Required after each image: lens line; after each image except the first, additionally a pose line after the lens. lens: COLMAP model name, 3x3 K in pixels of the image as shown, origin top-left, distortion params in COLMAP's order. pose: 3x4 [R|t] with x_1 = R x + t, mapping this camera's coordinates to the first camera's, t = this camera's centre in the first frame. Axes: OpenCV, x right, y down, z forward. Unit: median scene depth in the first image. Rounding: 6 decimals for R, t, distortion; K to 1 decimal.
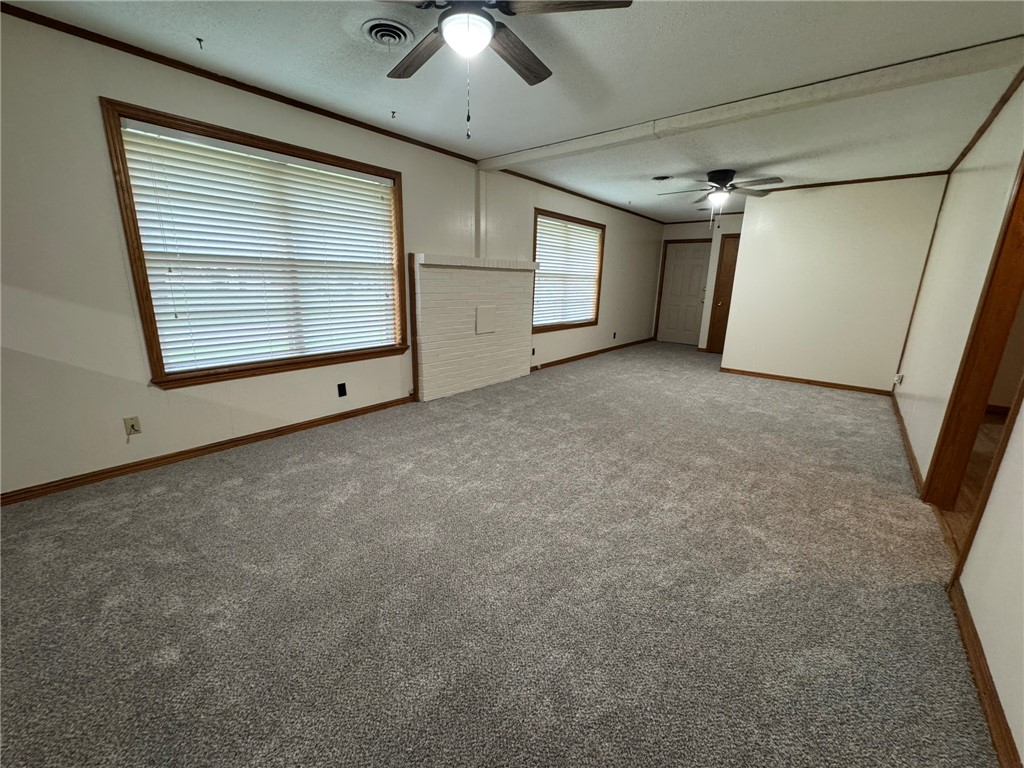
lens RADIAL K [[408.8, 0, 510.7], [0, 408.8, 382.1], [0, 0, 1]] dist [-0.003714, 0.000405]
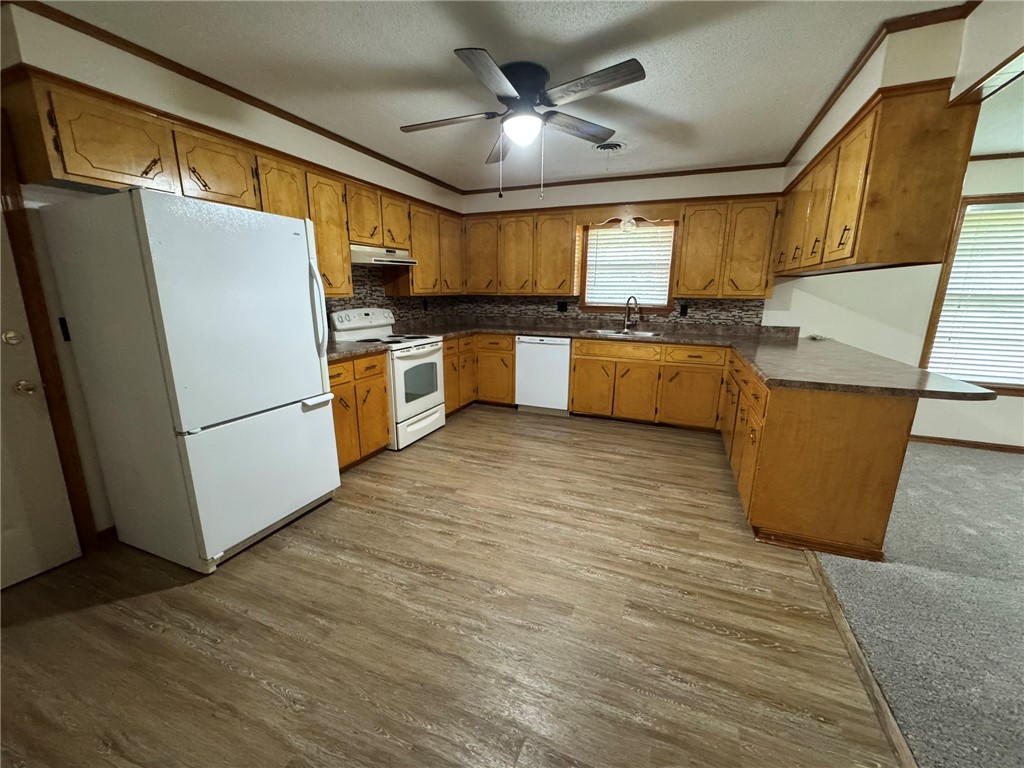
lens RADIAL K [[411.6, 0, 511.4], [0, 411.6, 383.3], [0, 0, 1]] dist [-0.003247, -0.000387]
pose [[0.297450, 0.195578, -0.934491, 0.057368], [-0.234432, 0.963789, 0.127090, 0.150252], [0.925508, 0.181271, 0.332529, -0.792432]]
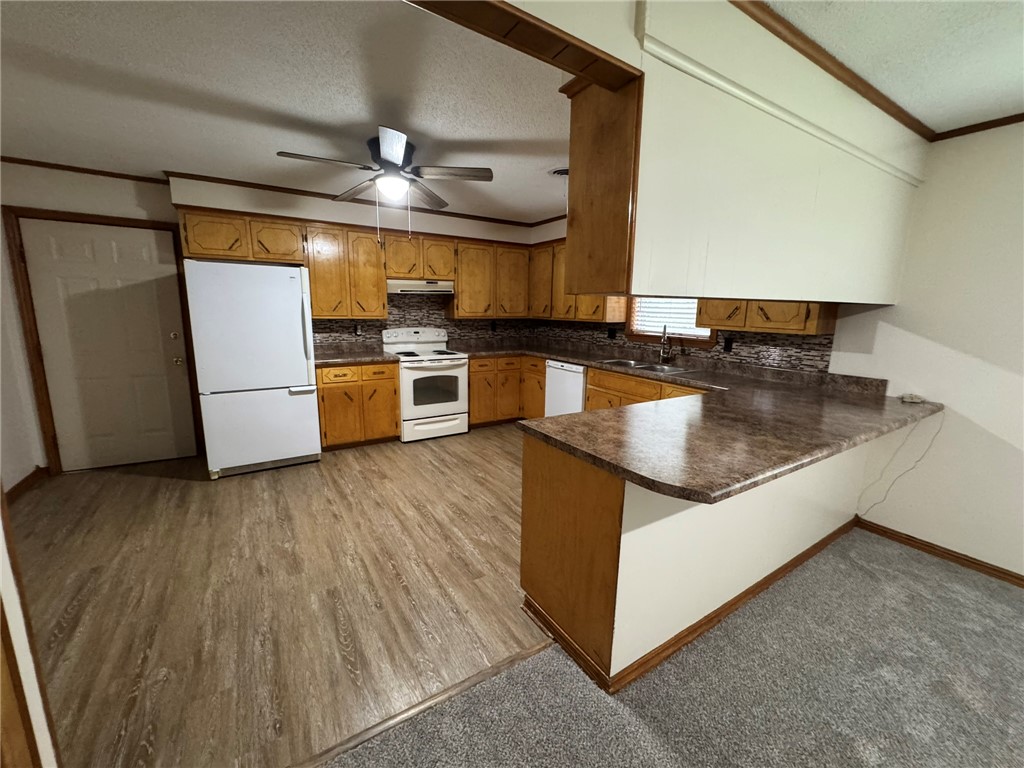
lens RADIAL K [[411.6, 0, 511.4], [0, 411.6, 383.3], [0, 0, 1]] dist [-0.003247, -0.000387]
pose [[-0.308234, 0.150267, -0.939368, 0.122624], [-0.254450, 0.938446, 0.233612, -0.099797], [0.916650, 0.311029, -0.251025, 0.080885]]
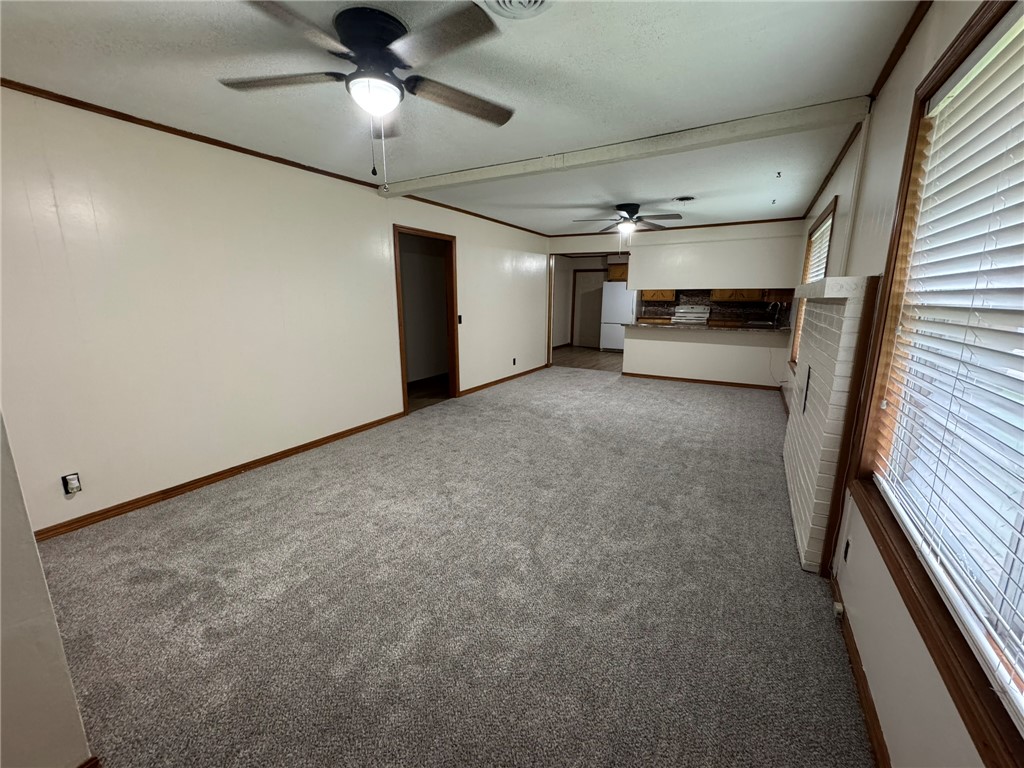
lens RADIAL K [[411.6, 0, 511.4], [0, 411.6, 383.3], [0, 0, 1]] dist [-0.003247, -0.000387]
pose [[-0.985437, 0.012092, -0.169609, 0.788843], [-0.062981, 0.900570, 0.430125, -0.669852], [0.157946, 0.434543, -0.886693, 2.541750]]
